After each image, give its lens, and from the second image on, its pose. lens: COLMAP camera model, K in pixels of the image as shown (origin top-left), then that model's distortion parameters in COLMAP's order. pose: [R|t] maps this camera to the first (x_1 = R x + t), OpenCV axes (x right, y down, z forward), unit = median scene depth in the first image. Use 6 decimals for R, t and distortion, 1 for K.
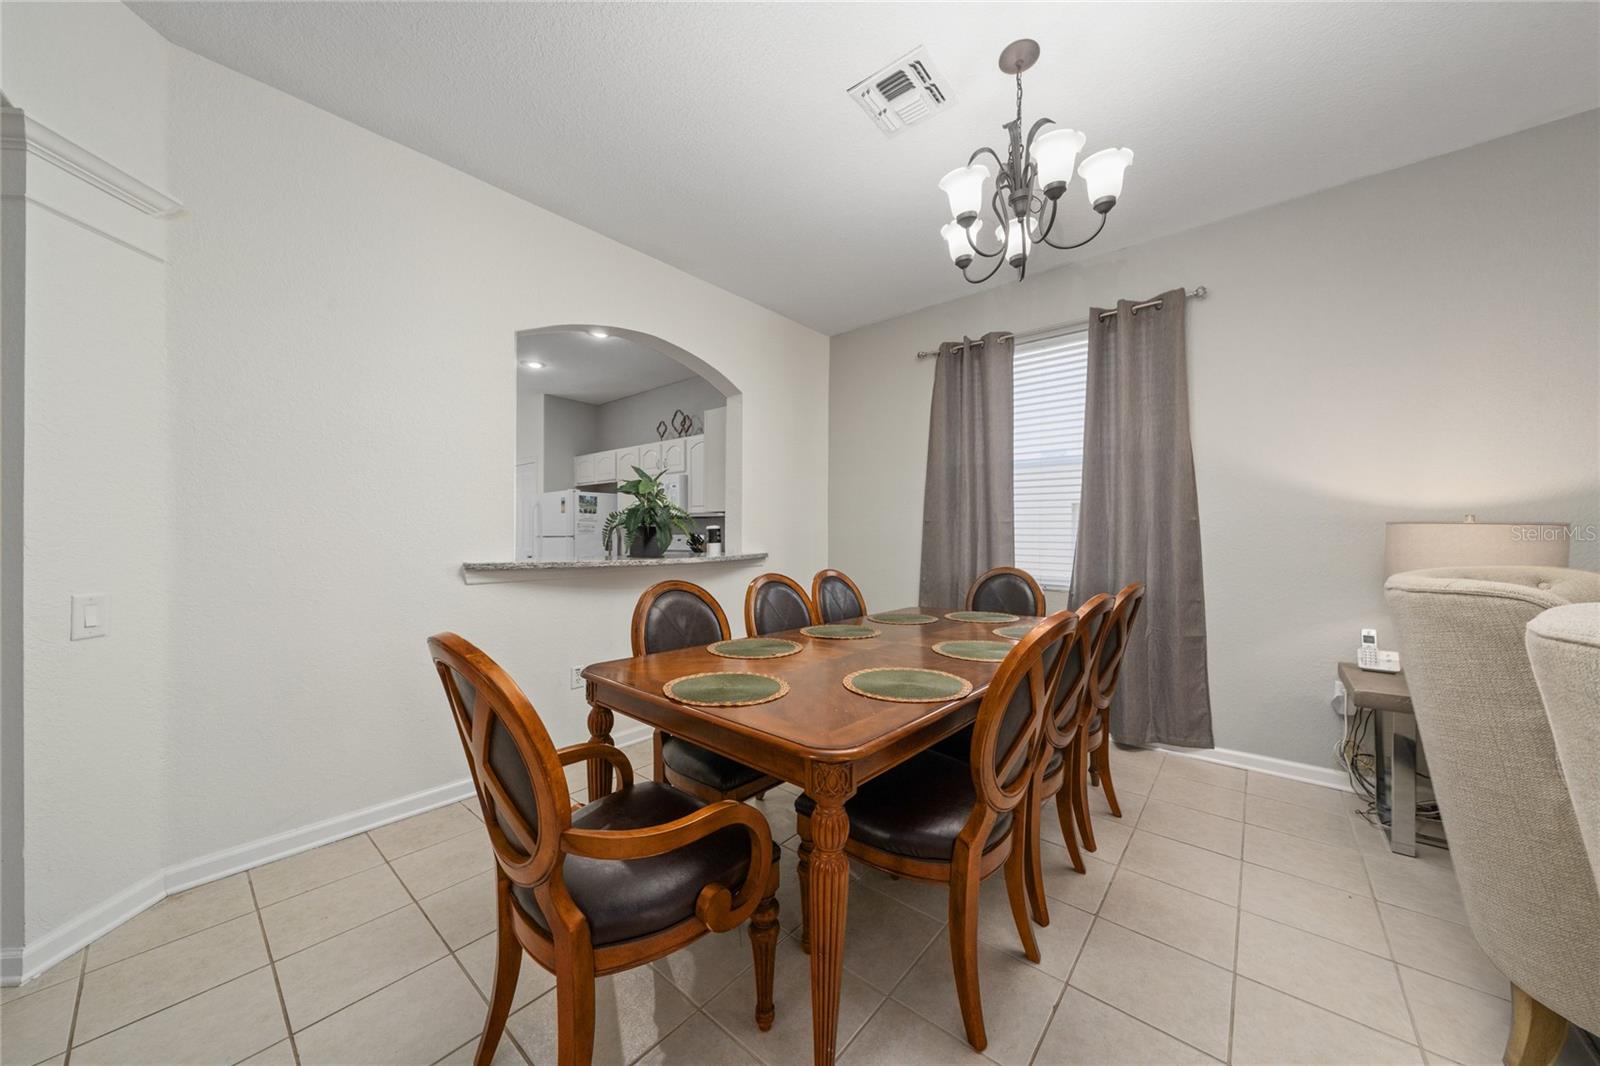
lens RADIAL K [[546.0, 0, 789.5], [0, 546.0, 532.4], [0, 0, 1]] dist [-0.001087, -0.000093]
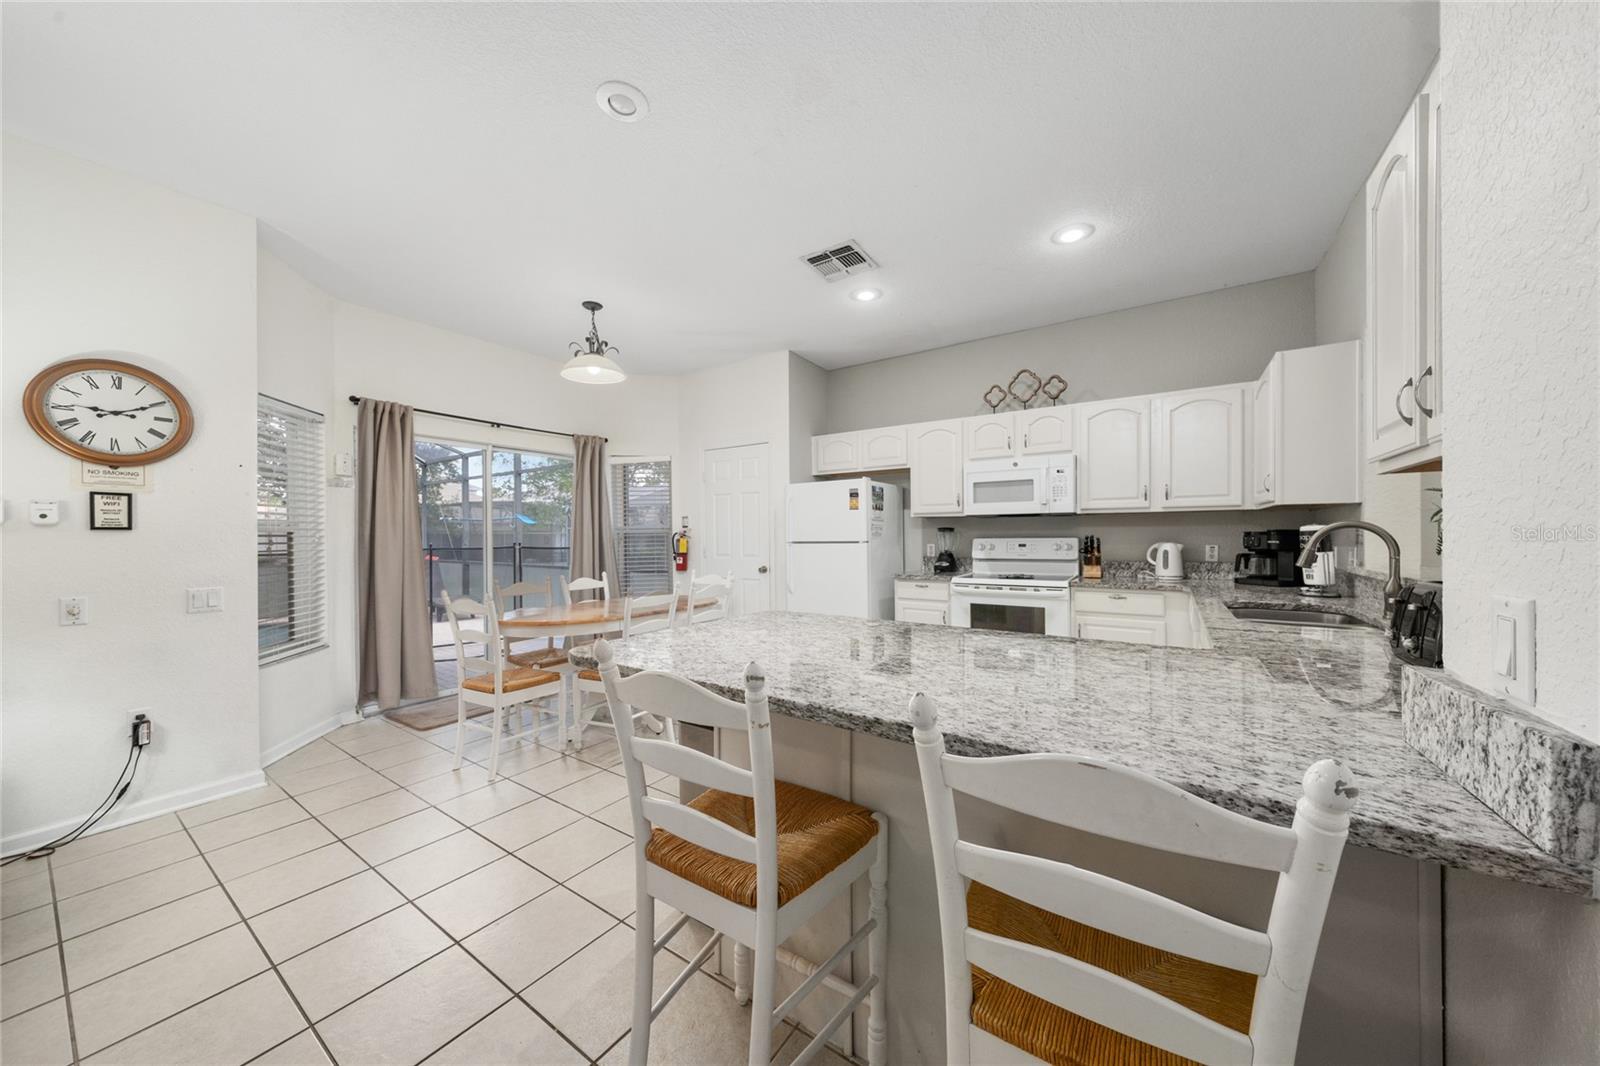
lens RADIAL K [[548.0, 0, 798.5], [0, 548.0, 538.0], [0, 0, 1]] dist [0.010239, -0.000102]
pose [[0.993741, -0.008829, 0.111361, -0.988213], [0.008073, 0.999941, 0.007237, -0.005780], [-0.111418, -0.006293, 0.993754, 0.472528]]
